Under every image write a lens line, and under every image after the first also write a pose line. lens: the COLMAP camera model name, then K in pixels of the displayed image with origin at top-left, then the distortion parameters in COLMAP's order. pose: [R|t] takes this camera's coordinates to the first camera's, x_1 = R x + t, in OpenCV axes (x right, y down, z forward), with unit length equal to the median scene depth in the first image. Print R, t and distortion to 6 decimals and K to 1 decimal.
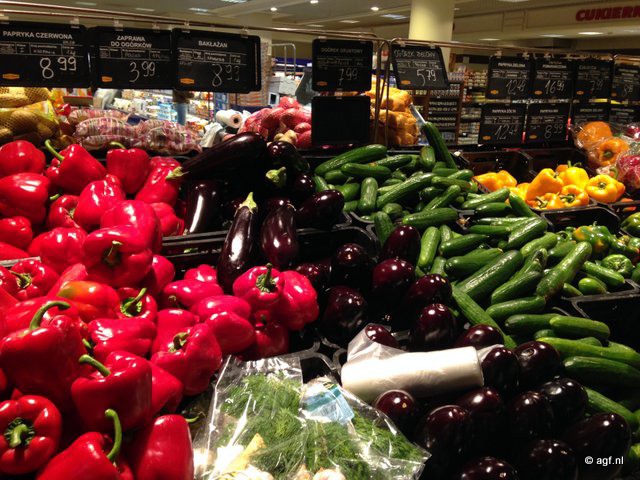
lens RADIAL K [[597.8, 0, 320.0], [0, 597.8, 240.0], [0, 0, 1]] dist [0.145065, -0.247497]
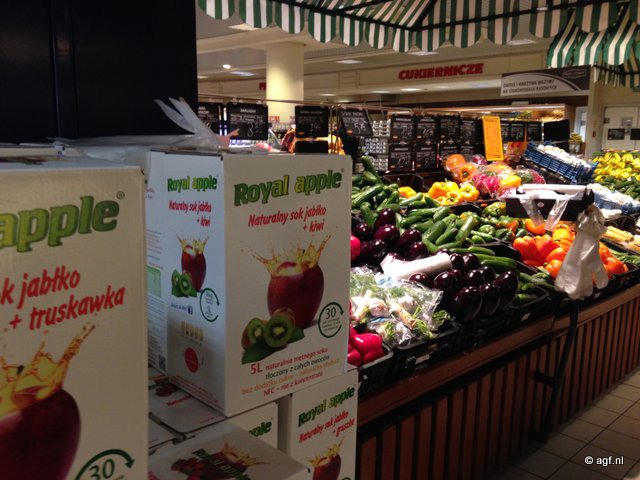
lens RADIAL K [[597.8, 0, 320.0], [0, 597.8, 240.0], [0, 0, 1]] dist [0.145065, -0.247497]
pose [[0.964047, -0.068265, 0.256815, -0.401616], [0.088416, 0.993778, -0.067739, 0.134157], [-0.250593, 0.088011, 0.964084, -0.524522]]
